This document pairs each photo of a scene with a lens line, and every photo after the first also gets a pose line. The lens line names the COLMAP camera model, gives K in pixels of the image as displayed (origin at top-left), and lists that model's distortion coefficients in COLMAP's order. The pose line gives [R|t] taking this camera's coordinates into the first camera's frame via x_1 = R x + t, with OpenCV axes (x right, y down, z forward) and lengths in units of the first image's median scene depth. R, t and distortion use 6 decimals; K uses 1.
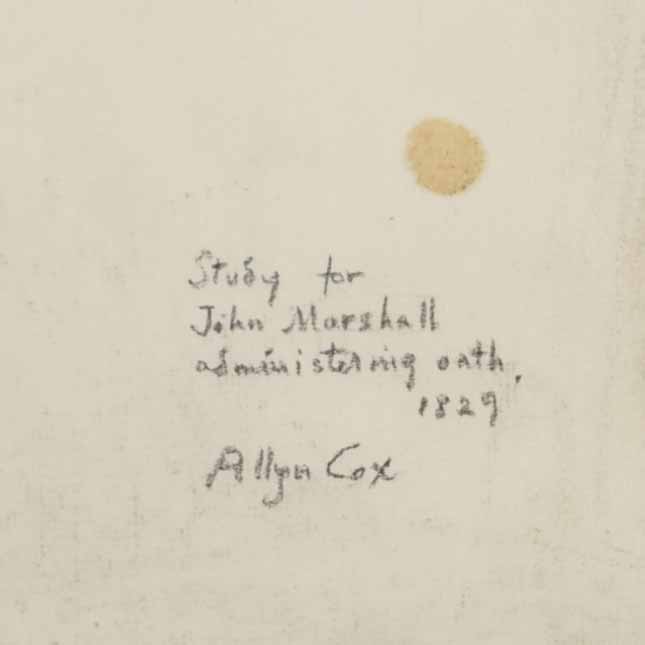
lens RADIAL K [[1930.3, 0, 323.5], [0, 1930.3, 324.2], [0, 0, 1]] dist [-0.073172, 0.000000]
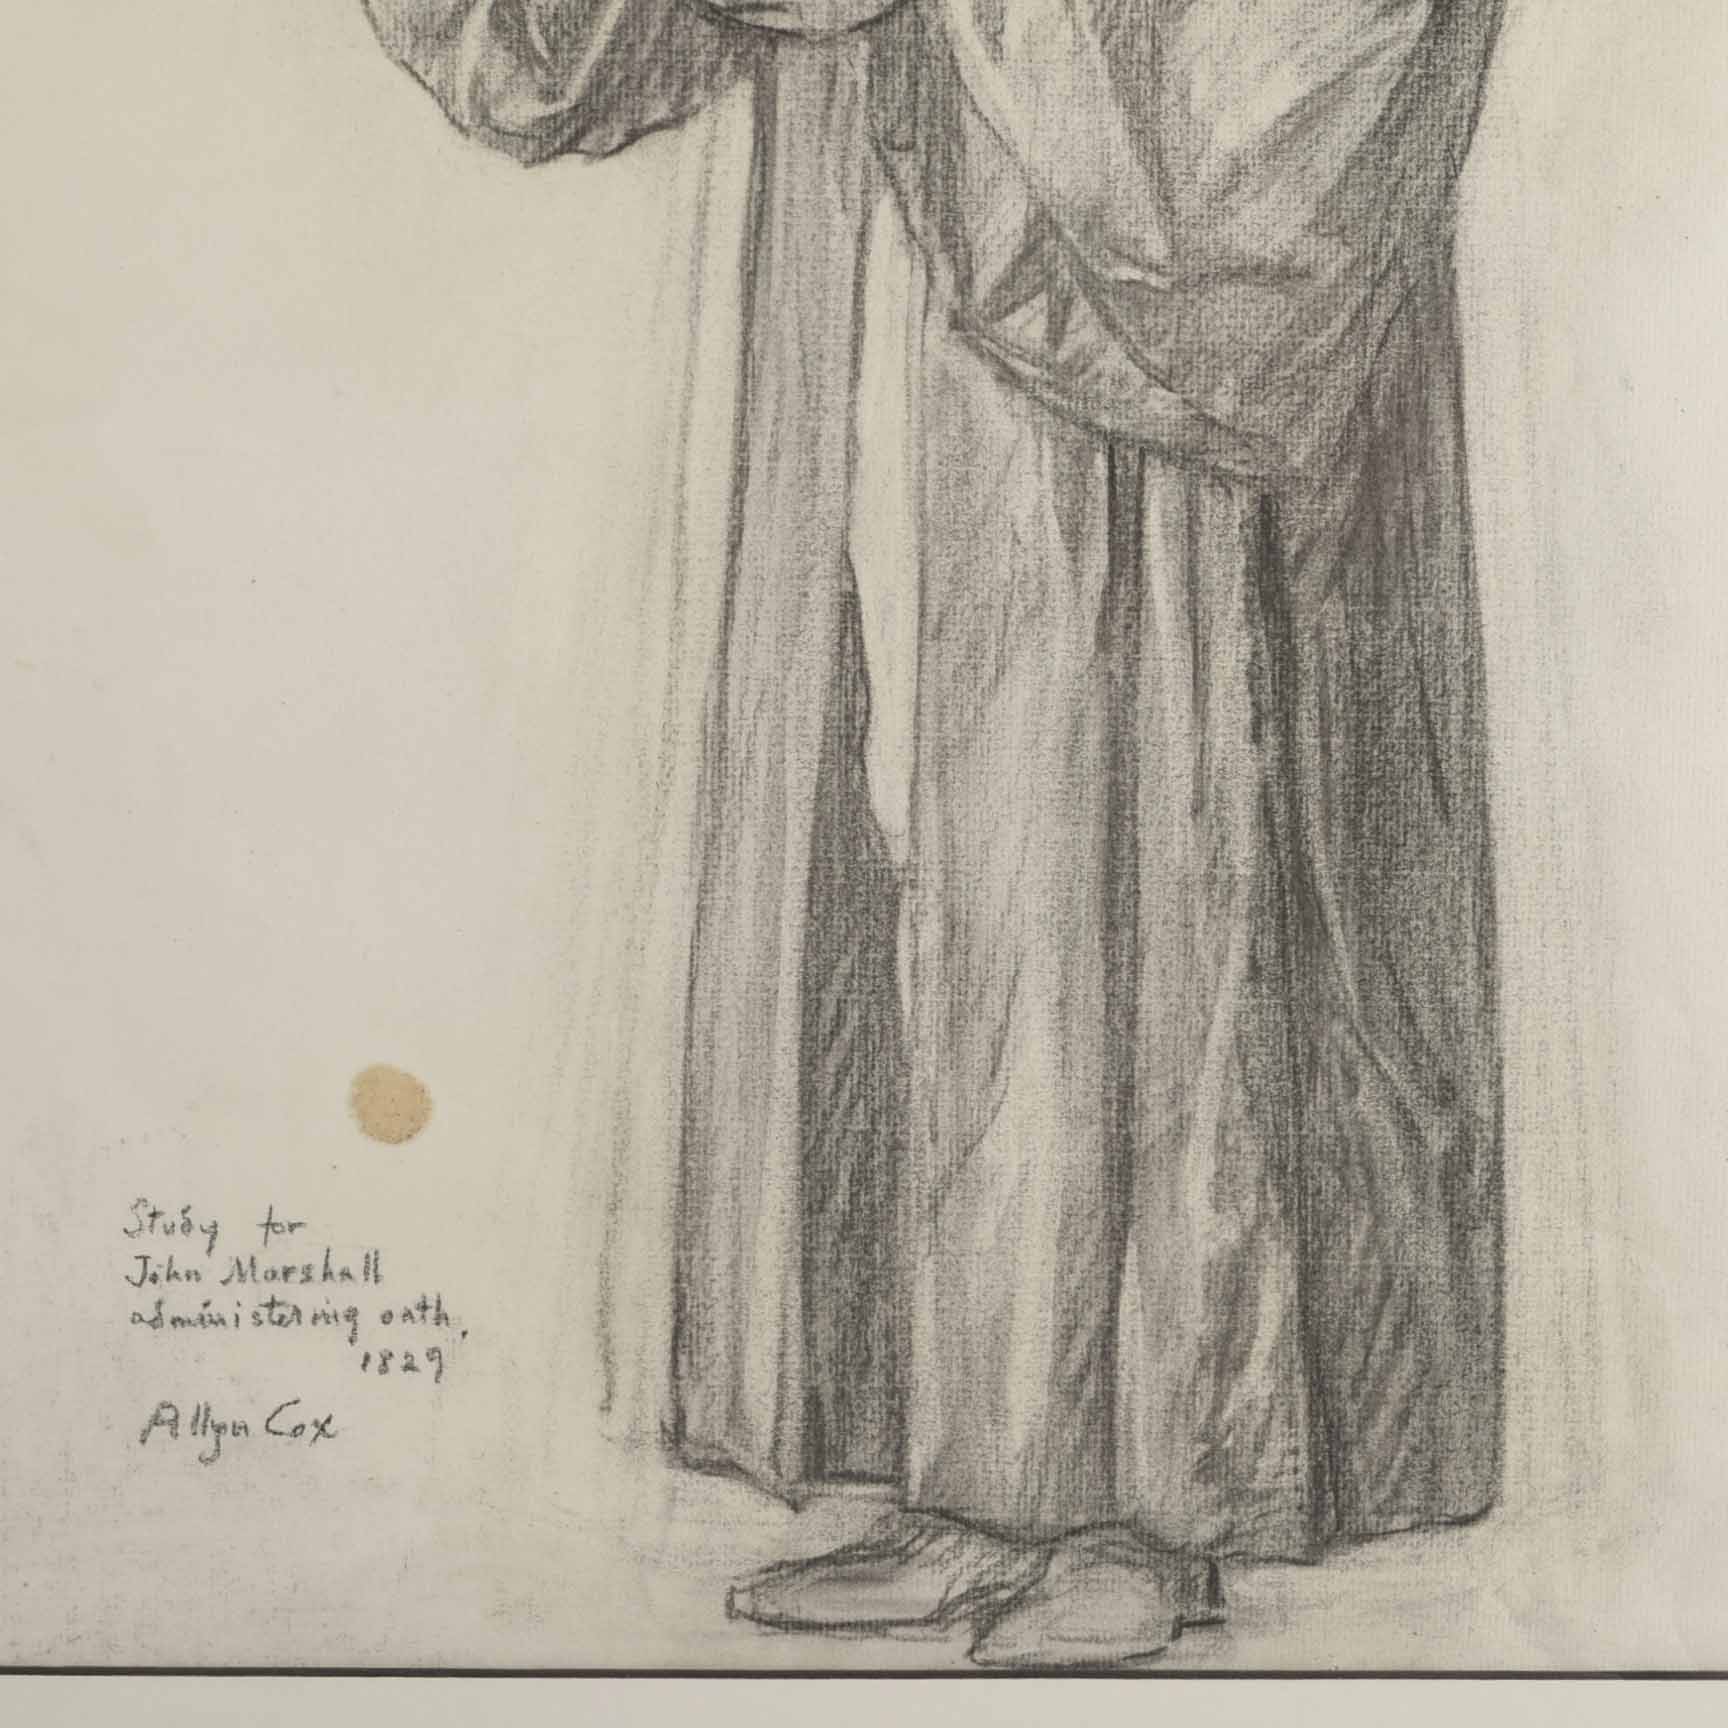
lens RADIAL K [[5171.4, 0, 876.4], [0, 5171.4, 866.1], [0, 0, 1]] dist [-0.073172, 0.000000]
pose [[0.998992, 0.010360, 0.043687, 0.191575], [-0.010954, 0.999850, 0.013396, -0.243093], [-0.043542, -0.013862, 0.998955, -1.592441]]
